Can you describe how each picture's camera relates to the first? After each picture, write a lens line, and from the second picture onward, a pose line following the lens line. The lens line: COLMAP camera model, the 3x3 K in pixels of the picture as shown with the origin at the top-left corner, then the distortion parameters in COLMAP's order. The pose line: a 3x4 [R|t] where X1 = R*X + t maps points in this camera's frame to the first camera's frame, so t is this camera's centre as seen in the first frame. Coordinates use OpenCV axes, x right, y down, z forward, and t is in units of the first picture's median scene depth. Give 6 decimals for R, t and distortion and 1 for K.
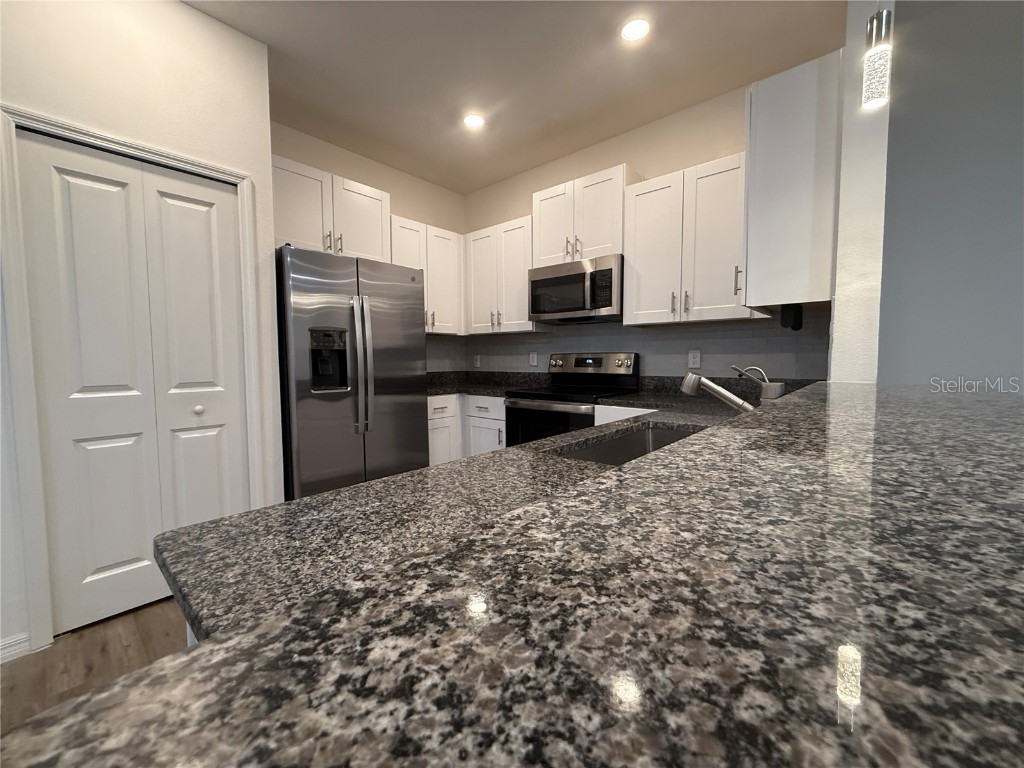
lens RADIAL K [[407.3, 0, 507.4], [0, 407.3, 381.9], [0, 0, 1]] dist [0.001728, 0.000418]
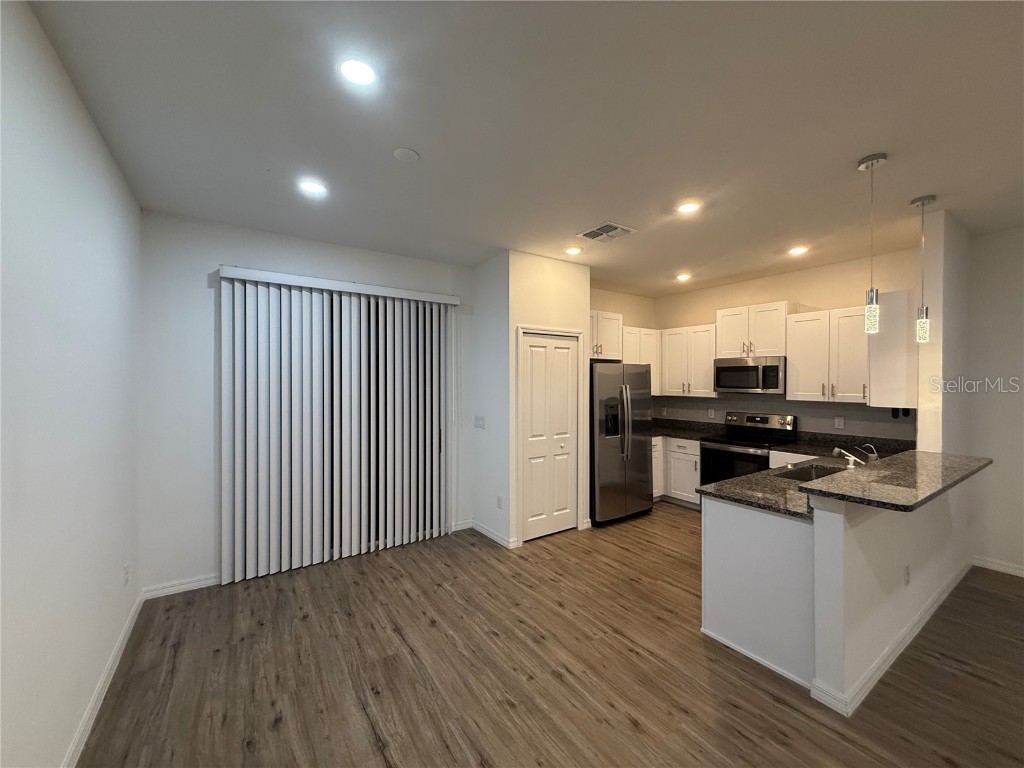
lens RADIAL K [[408.2, 0, 508.6], [0, 408.2, 382.3], [0, 0, 1]] dist [0.000161, -0.000268]
pose [[0.968088, 0.006626, -0.250522, -0.359353], [-0.019610, 0.998588, -0.049368, -0.105963], [0.249841, 0.052706, 0.966851, -0.798233]]
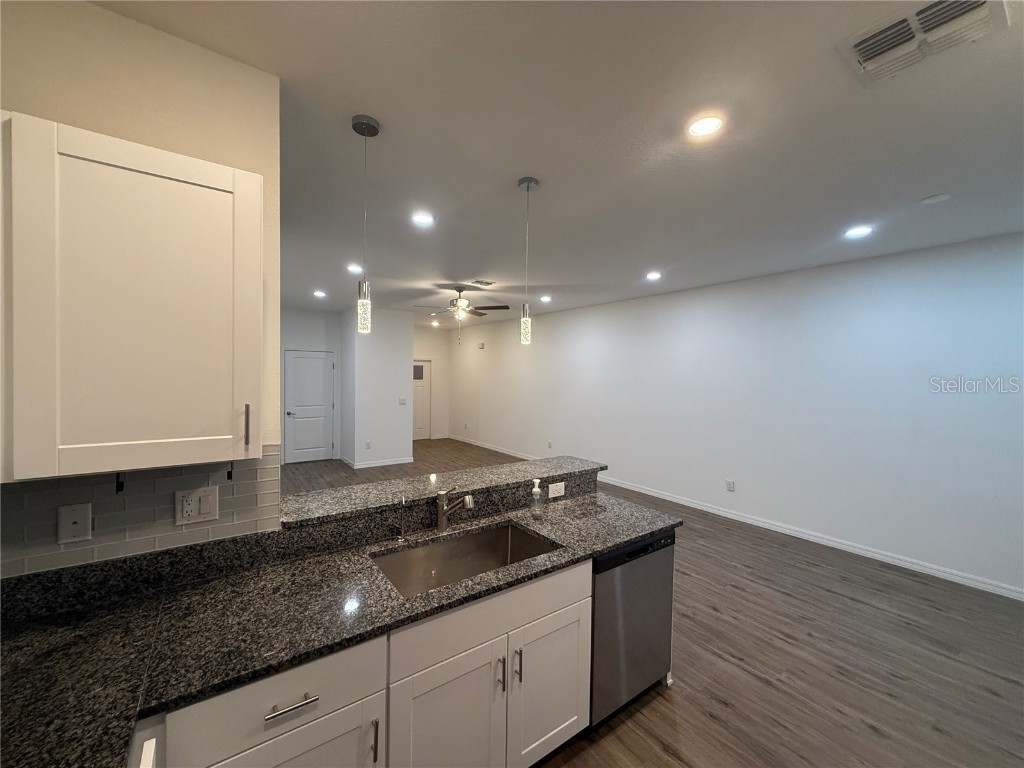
lens RADIAL K [[408.2, 0, 508.6], [0, 408.2, 382.3], [0, 0, 1]] dist [0.000161, -0.000268]
pose [[-0.977545, -0.014737, 0.210212, -0.018722], [0.000260, 0.997467, 0.071136, -0.234909], [-0.210727, 0.069593, -0.975064, 1.007840]]
